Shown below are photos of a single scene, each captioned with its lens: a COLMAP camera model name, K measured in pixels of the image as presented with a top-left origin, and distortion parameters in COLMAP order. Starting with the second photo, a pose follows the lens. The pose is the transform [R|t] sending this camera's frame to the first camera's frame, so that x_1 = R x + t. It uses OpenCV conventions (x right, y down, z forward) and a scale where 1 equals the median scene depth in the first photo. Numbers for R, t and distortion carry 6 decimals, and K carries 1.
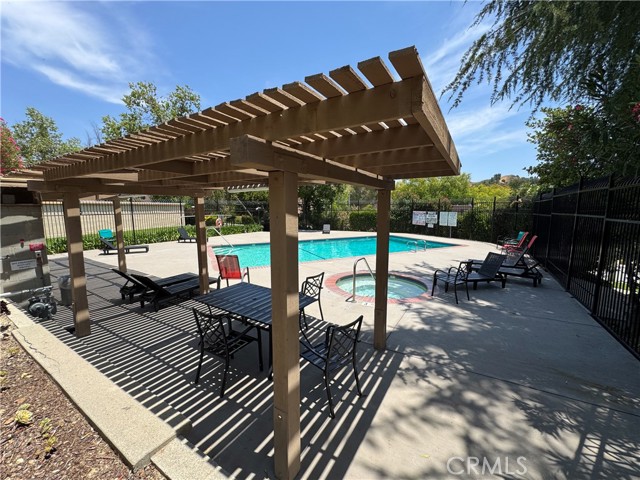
lens RADIAL K [[258.8, 0, 322.4], [0, 258.8, 244.8], [0, 0, 1]] dist [0.003845, -0.000008]
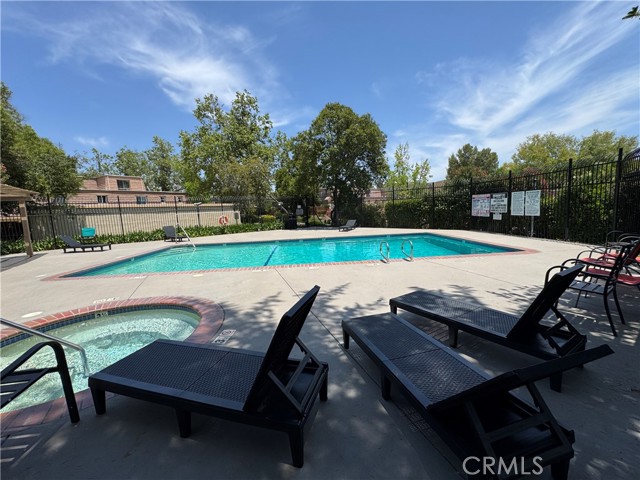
lens RADIAL K [[258.8, 0, 316.3], [0, 258.8, 242.1], [0, 0, 1]] dist [0.003845, -0.000008]
pose [[0.910888, 0.008305, -0.412569, 0.290445], [-0.012214, 0.999902, -0.006838, -0.004813], [0.412472, 0.011267, 0.910901, 0.276639]]
